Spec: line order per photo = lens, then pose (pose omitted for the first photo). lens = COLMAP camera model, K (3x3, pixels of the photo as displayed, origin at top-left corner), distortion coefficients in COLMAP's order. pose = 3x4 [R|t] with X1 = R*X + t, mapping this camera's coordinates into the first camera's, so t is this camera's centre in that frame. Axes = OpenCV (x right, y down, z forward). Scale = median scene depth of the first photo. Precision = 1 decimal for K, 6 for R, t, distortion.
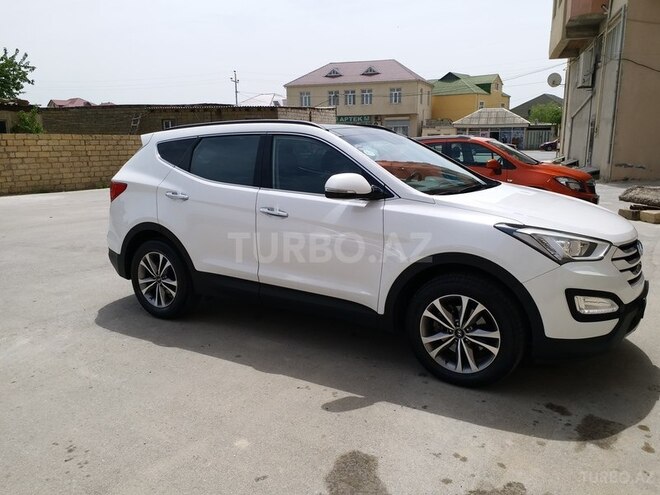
lens RADIAL K [[542.8, 0, 330.2], [0, 542.8, 244.9], [0, 0, 1]] dist [0.007014, -0.021624]
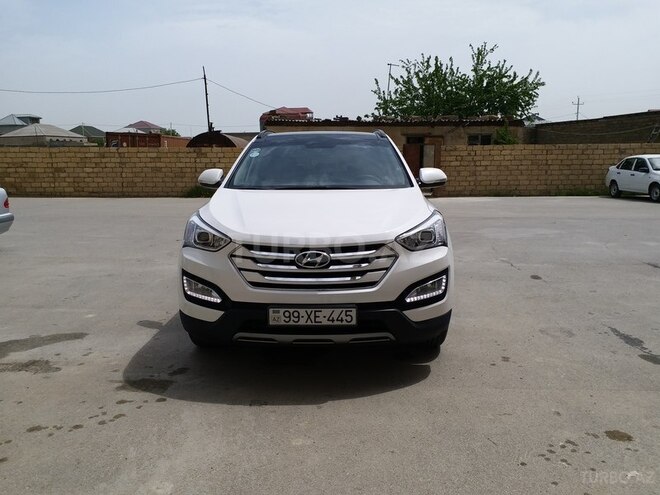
lens RADIAL K [[542.8, 0, 327.3], [0, 542.8, 247.4], [0, 0, 1]] dist [0.007014, -0.021624]
pose [[0.514783, 0.137755, -0.846181, 0.255373], [-0.149071, 0.986354, 0.069885, -0.016366], [0.844261, 0.090166, 0.528293, 0.101512]]
